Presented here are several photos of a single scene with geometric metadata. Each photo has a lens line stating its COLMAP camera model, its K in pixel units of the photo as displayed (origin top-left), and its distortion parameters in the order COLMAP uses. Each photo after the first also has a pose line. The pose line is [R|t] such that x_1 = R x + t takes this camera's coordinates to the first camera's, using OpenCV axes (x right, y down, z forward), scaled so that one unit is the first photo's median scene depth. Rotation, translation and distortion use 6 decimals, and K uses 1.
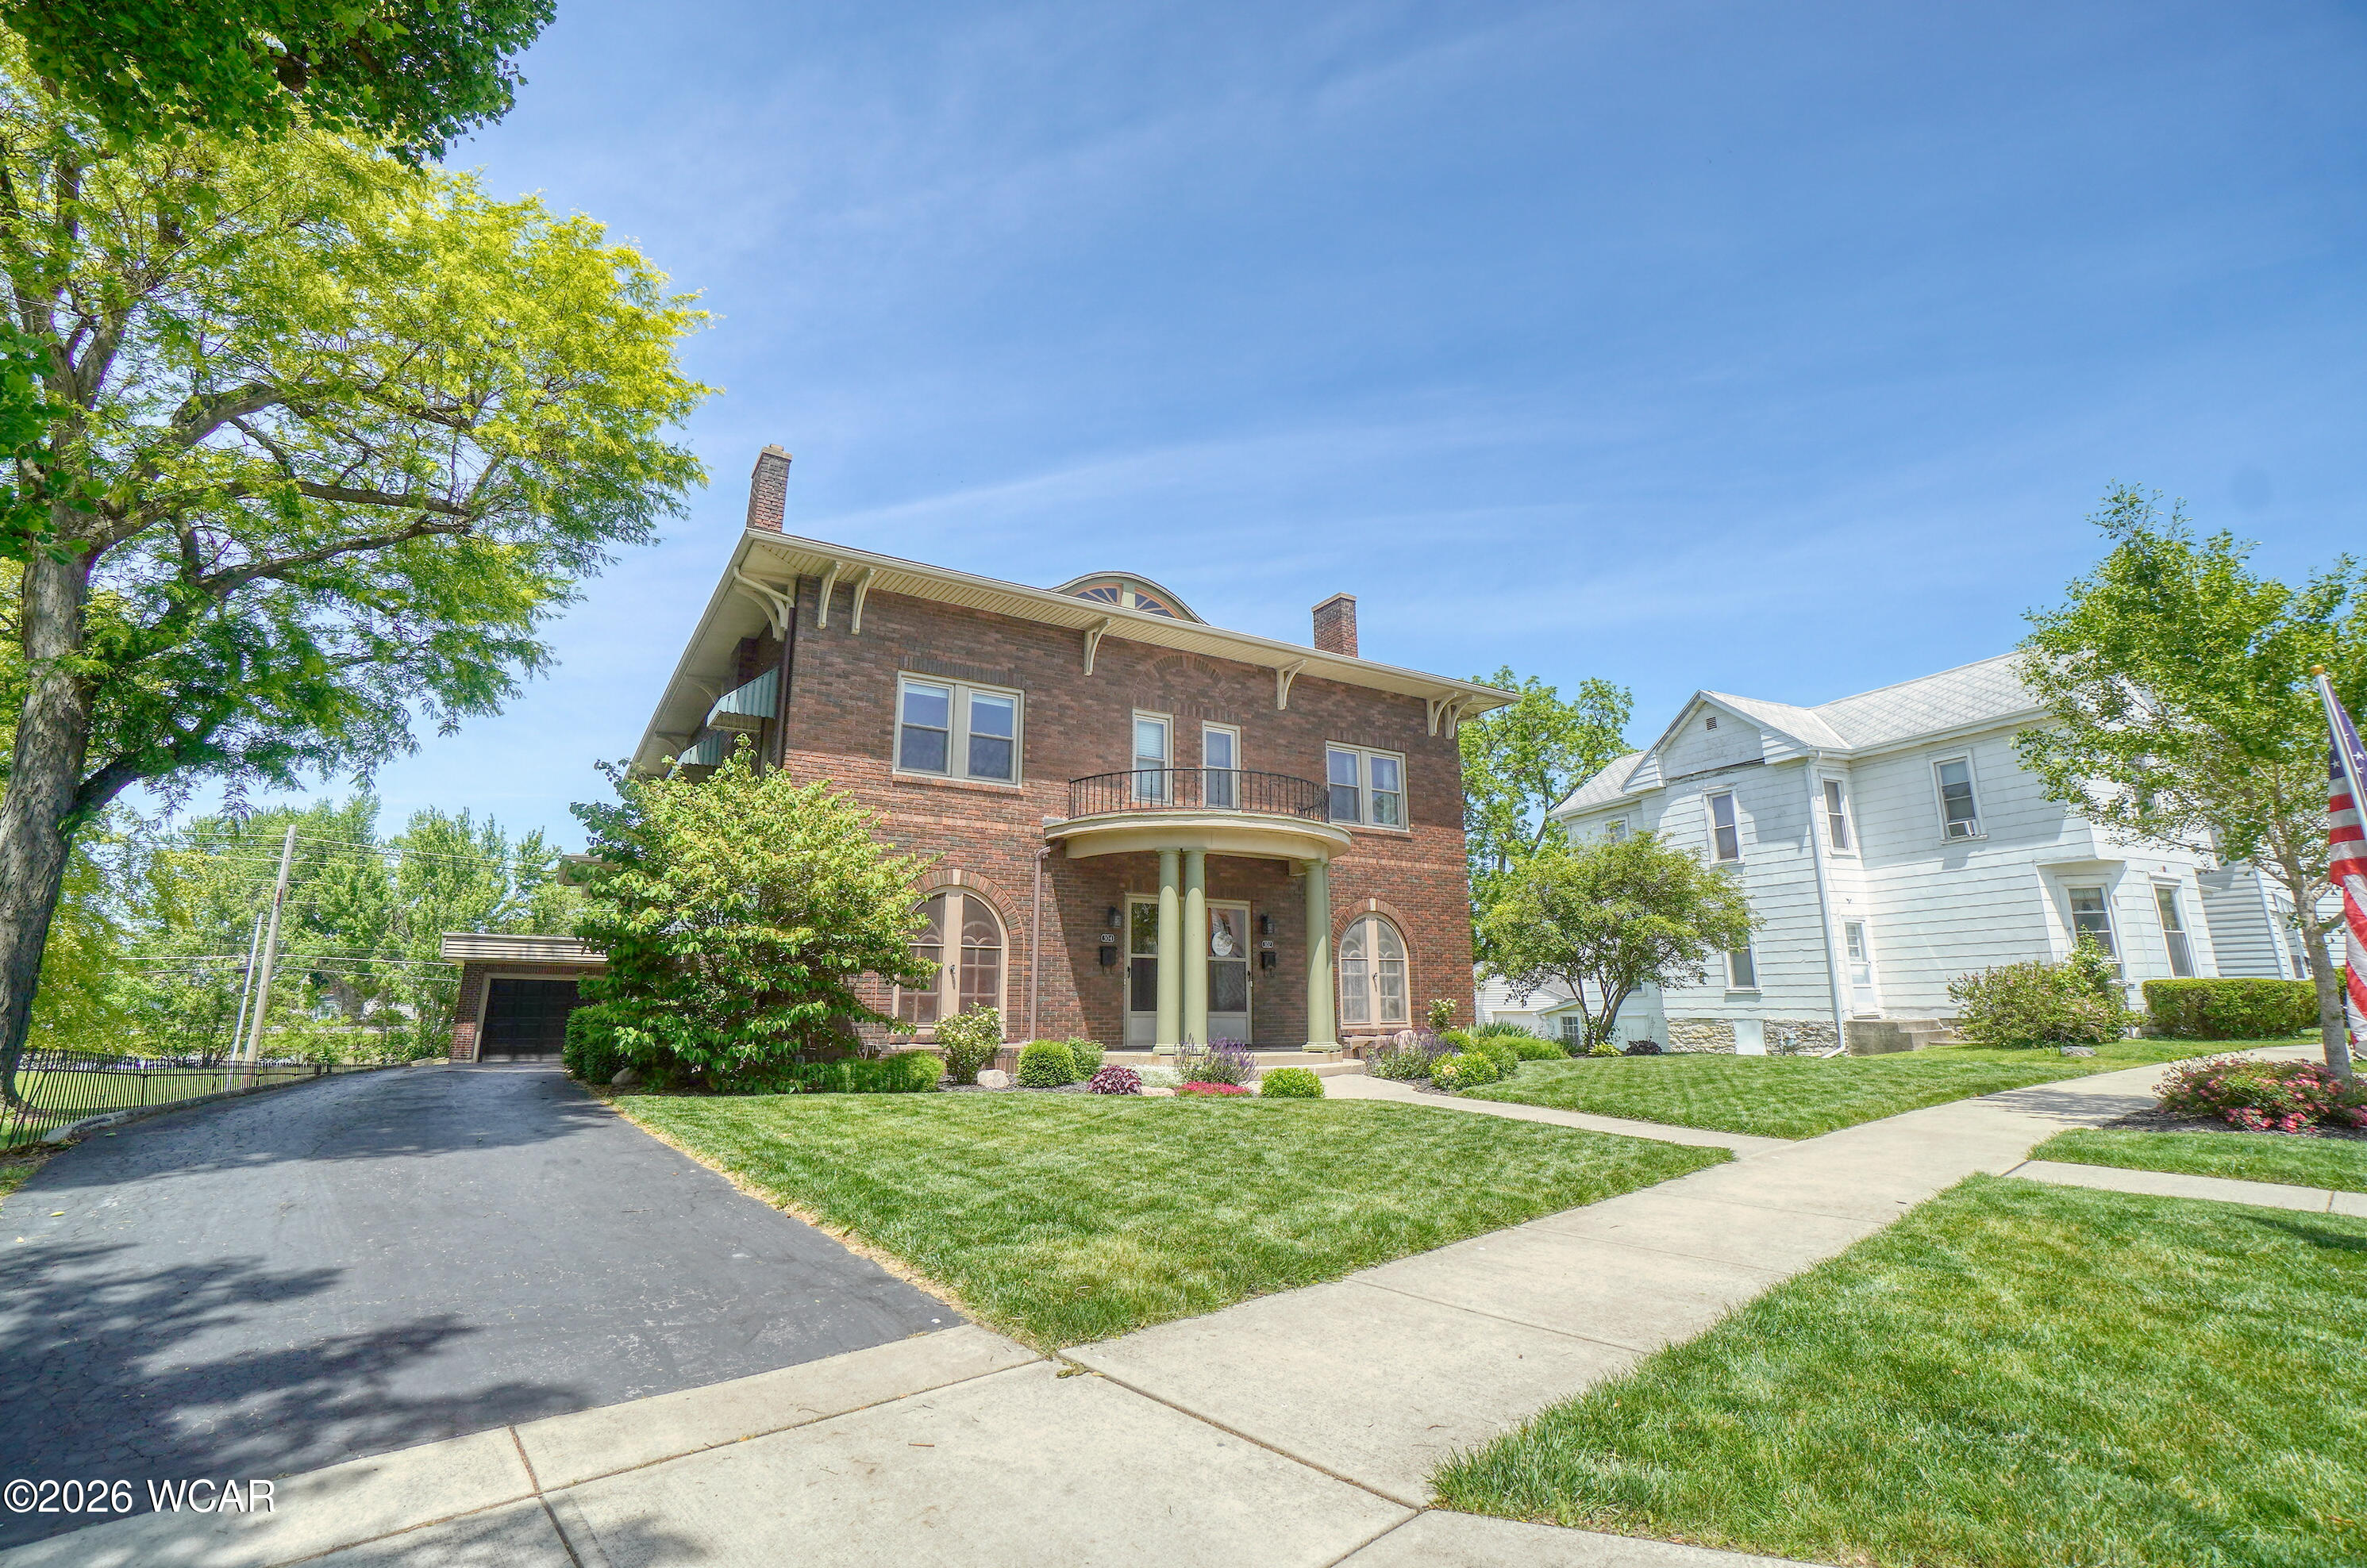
lens RADIAL K [[971.6, 0, 1183.5], [0, 971.6, 784.0], [0, 0, 1]] dist [-0.000441, -0.000019]
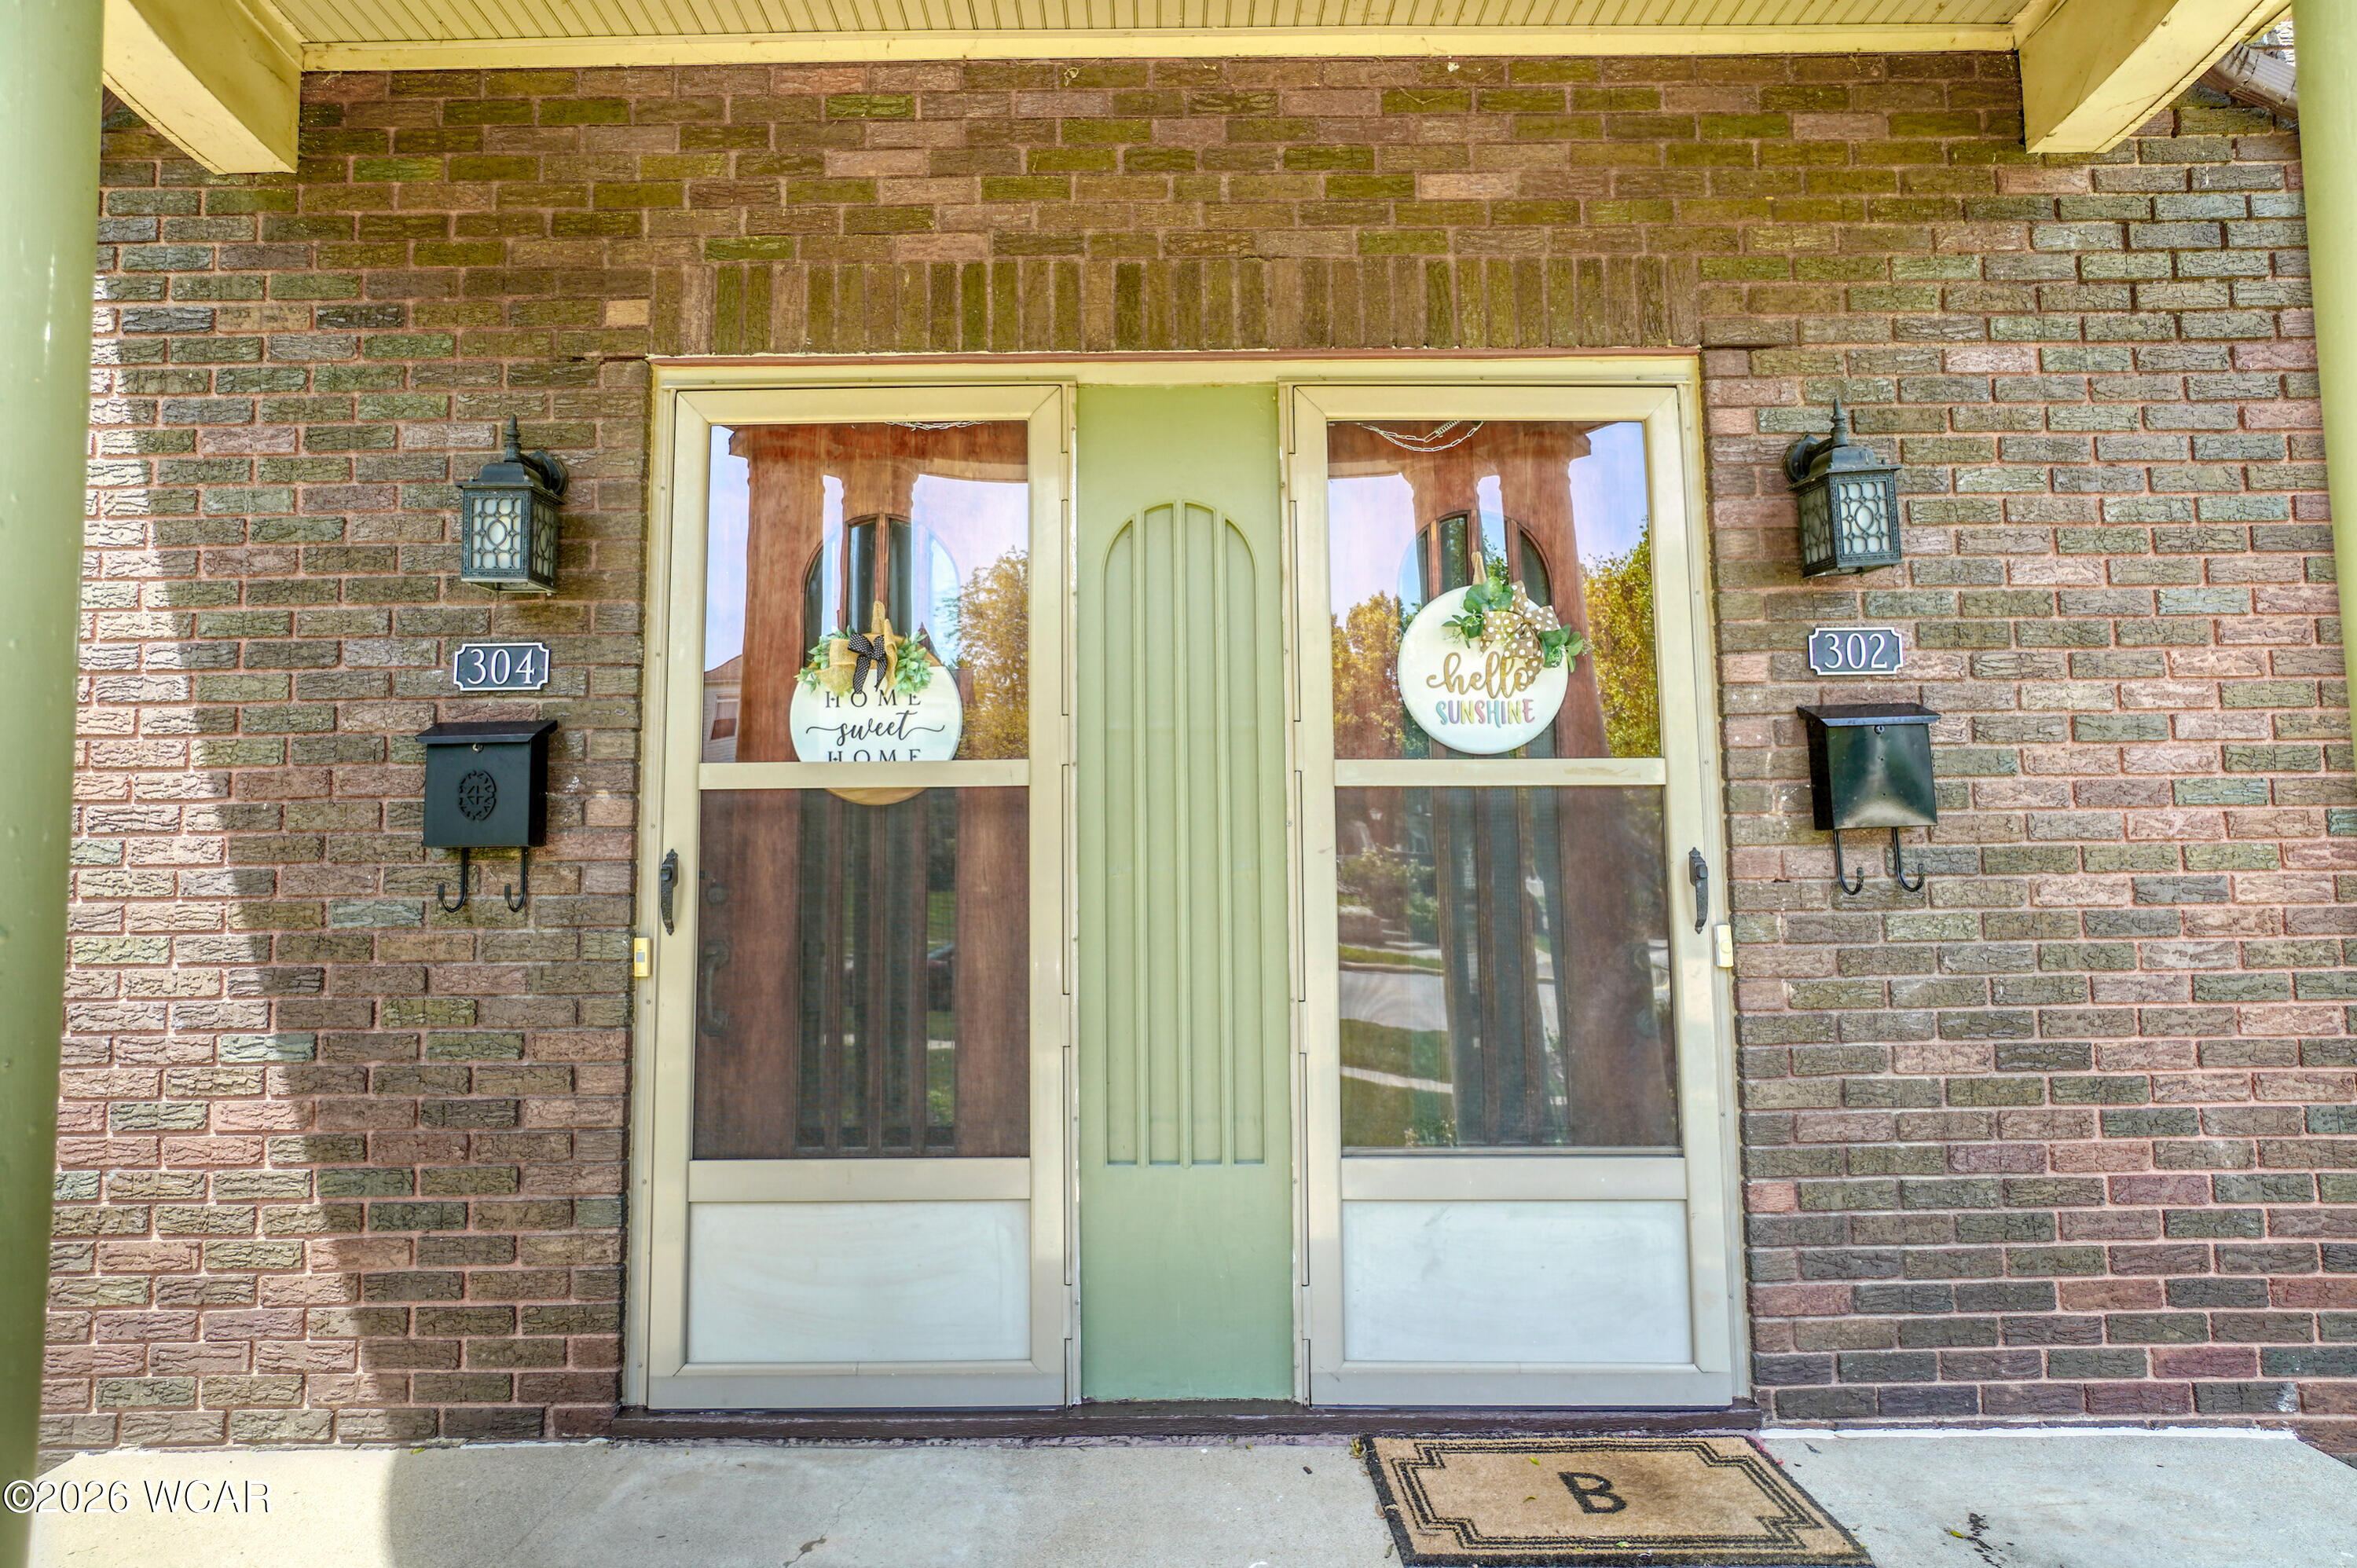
lens RADIAL K [[1235.5, 0, 1174.2], [0, 1235.5, 748.6], [0, 0, 1]] dist [-0.000323, -0.000035]
pose [[0.852628, -0.059638, -0.519104, 0.098681], [0.129652, 0.986543, 0.099612, 0.155972], [0.506177, -0.152235, 0.848887, 0.840632]]
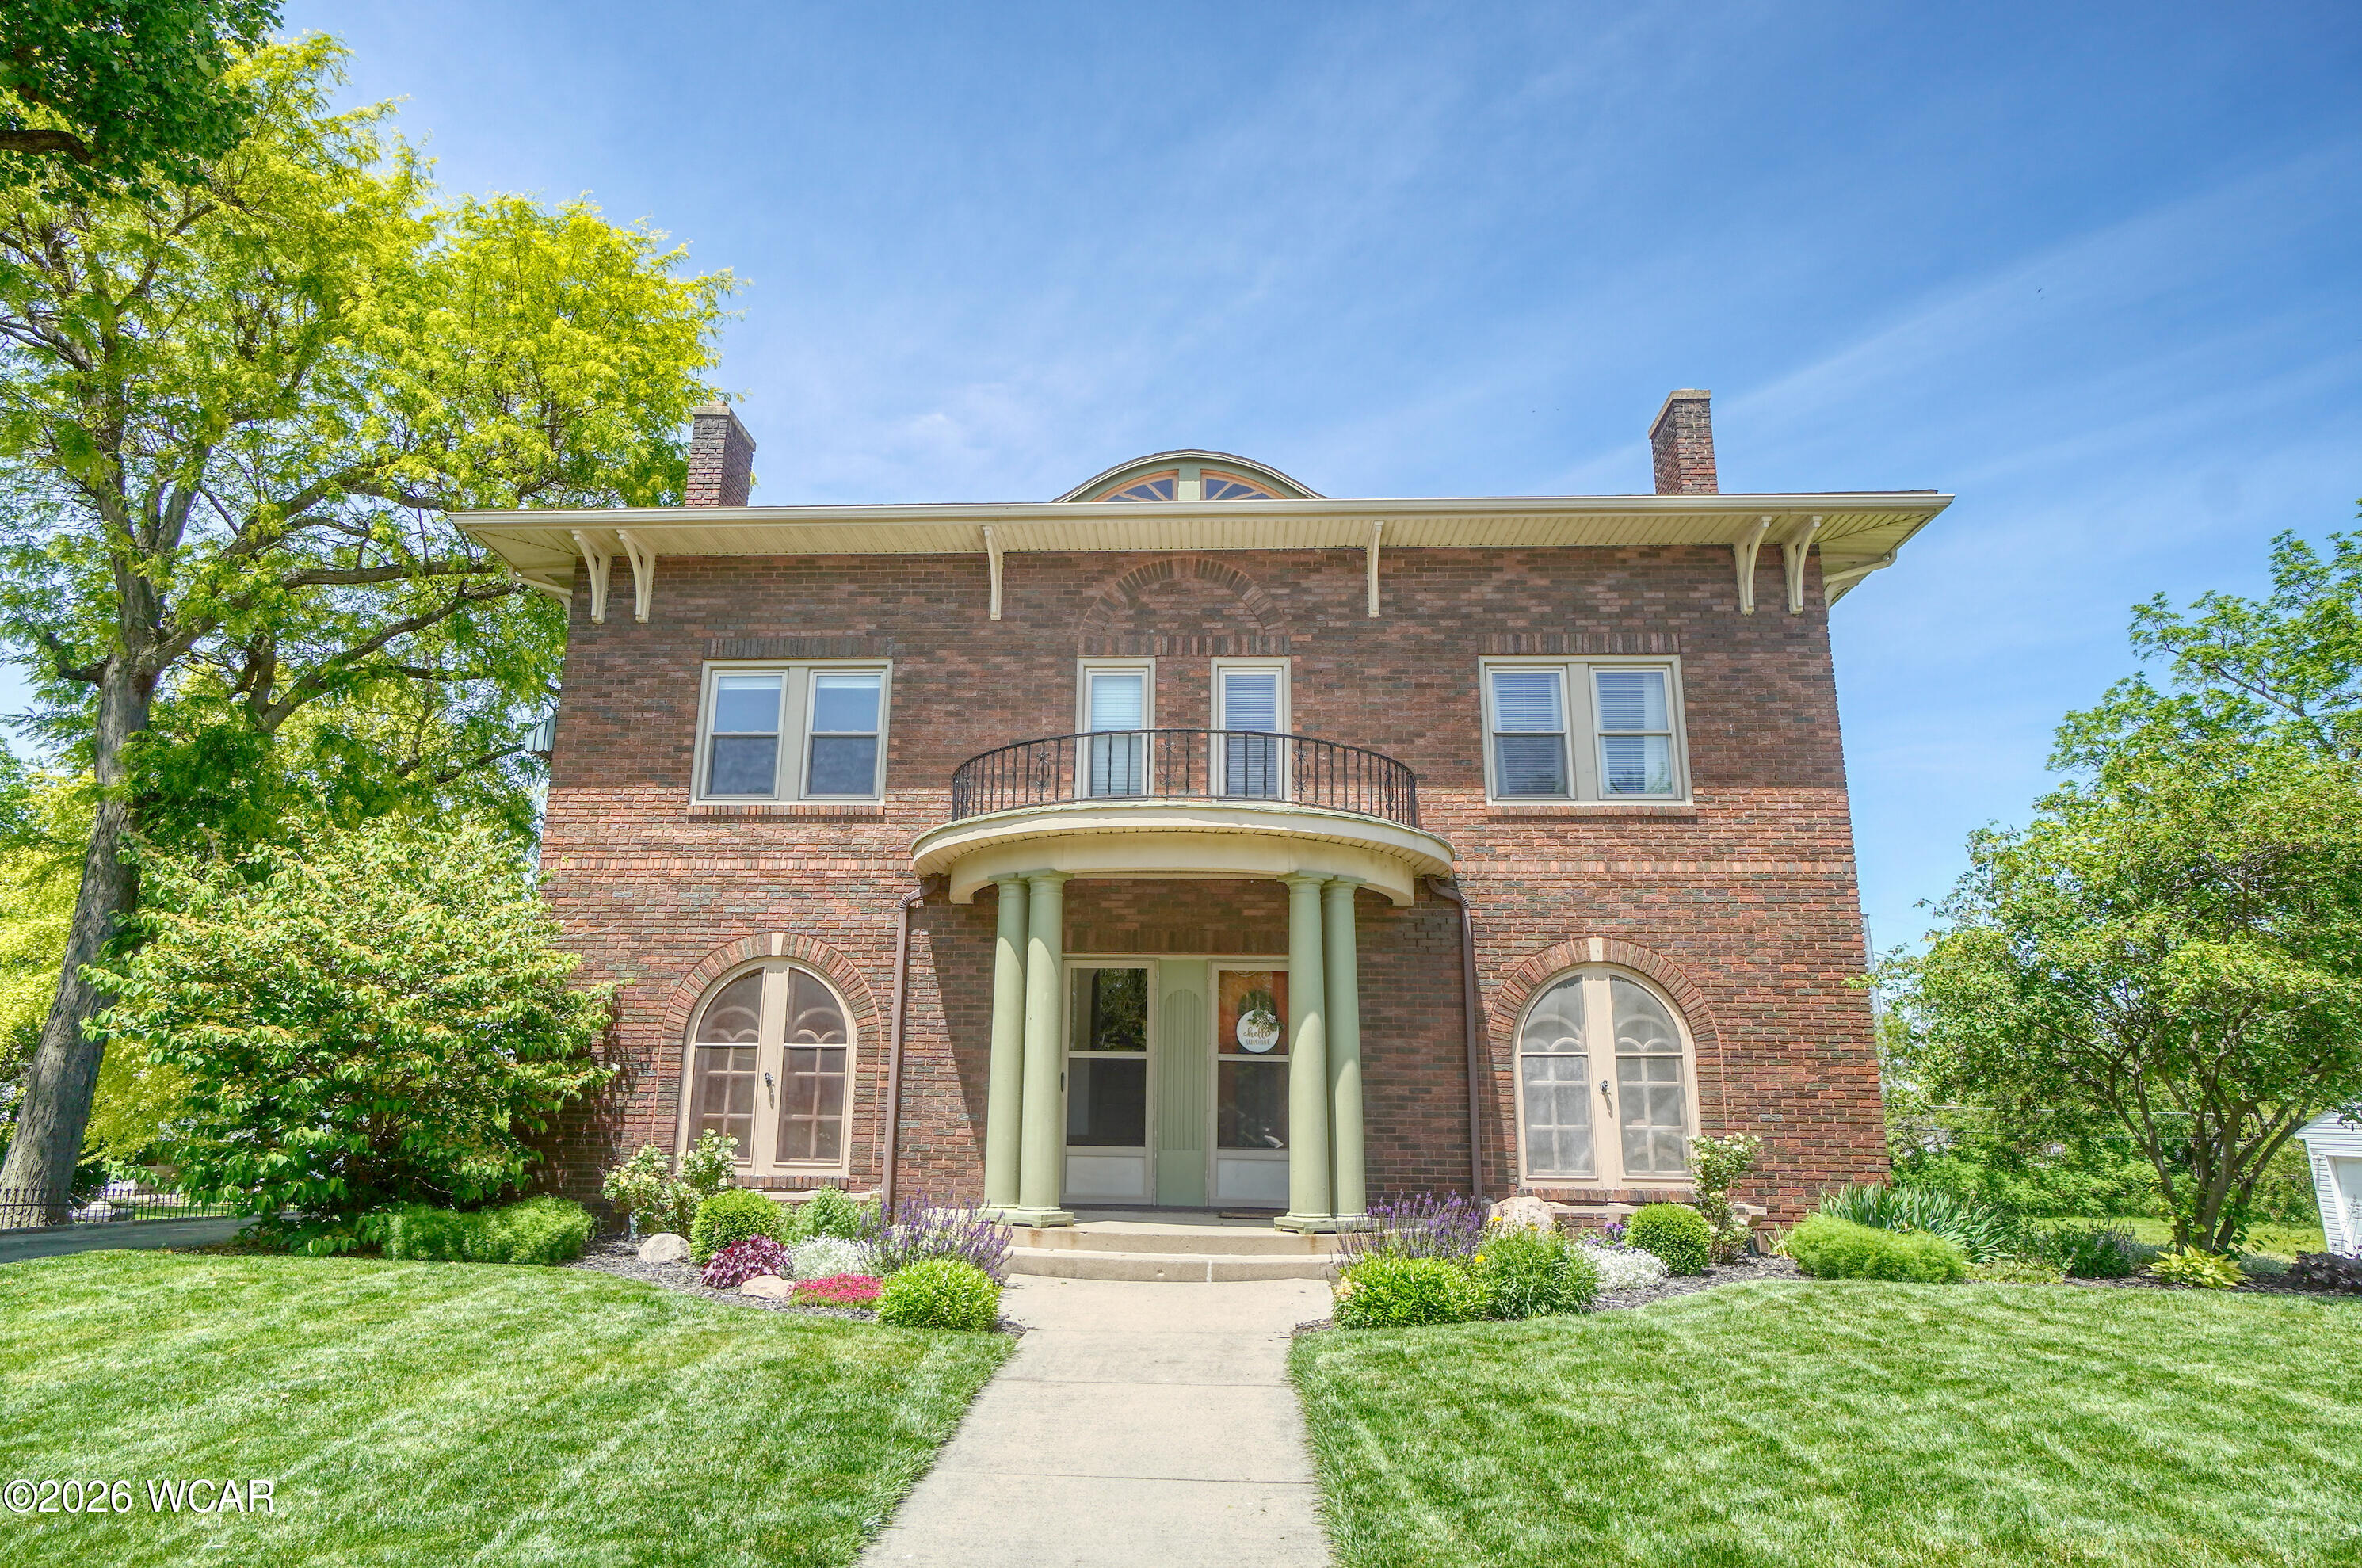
lens RADIAL K [[1422.8, 0, 1173.0], [0, 1422.8, 746.6], [0, 0, 1]] dist [0.037235, 0.001021]
pose [[0.843049, -0.132391, -0.521288, 0.478365], [0.107729, 0.991155, -0.077499, 0.057525], [0.526937, 0.009177, 0.849855, 0.251913]]
